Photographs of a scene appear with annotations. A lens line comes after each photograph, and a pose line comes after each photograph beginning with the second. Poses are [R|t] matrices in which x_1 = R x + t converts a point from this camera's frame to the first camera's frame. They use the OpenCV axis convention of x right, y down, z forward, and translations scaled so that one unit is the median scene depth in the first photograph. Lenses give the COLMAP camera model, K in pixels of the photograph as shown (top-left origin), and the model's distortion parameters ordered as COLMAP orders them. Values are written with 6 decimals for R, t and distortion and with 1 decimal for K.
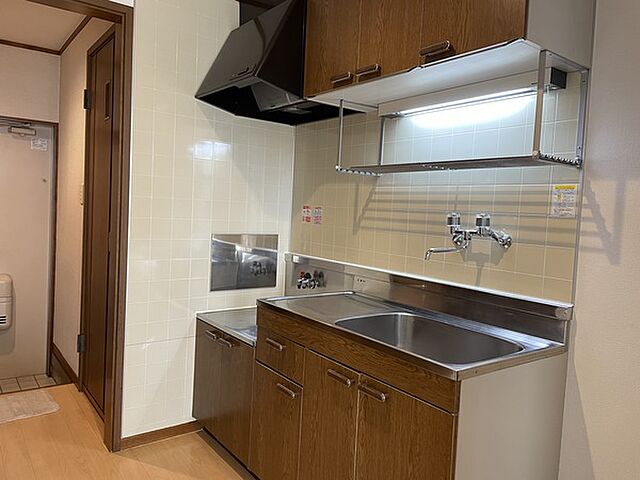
lens RADIAL K [[491.2, 0, 321.4], [0, 491.2, 238.7], [0, 0, 1]] dist [0.015159, -0.017910]
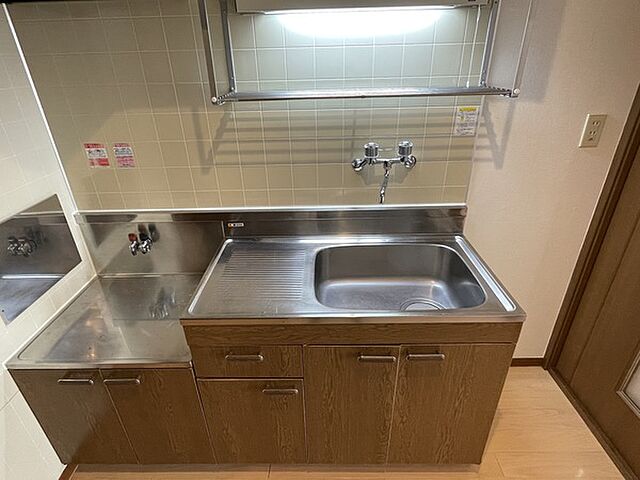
lens RADIAL K [[354.9, 0, 319.2], [0, 354.9, 242.3], [0, 0, 1]] dist [-0.004096, -0.000187]
pose [[0.600344, -0.425176, 0.677357, -0.375803], [0.095199, 0.878940, 0.467335, -0.234030], [-0.794055, -0.216078, 0.568143, 0.694968]]
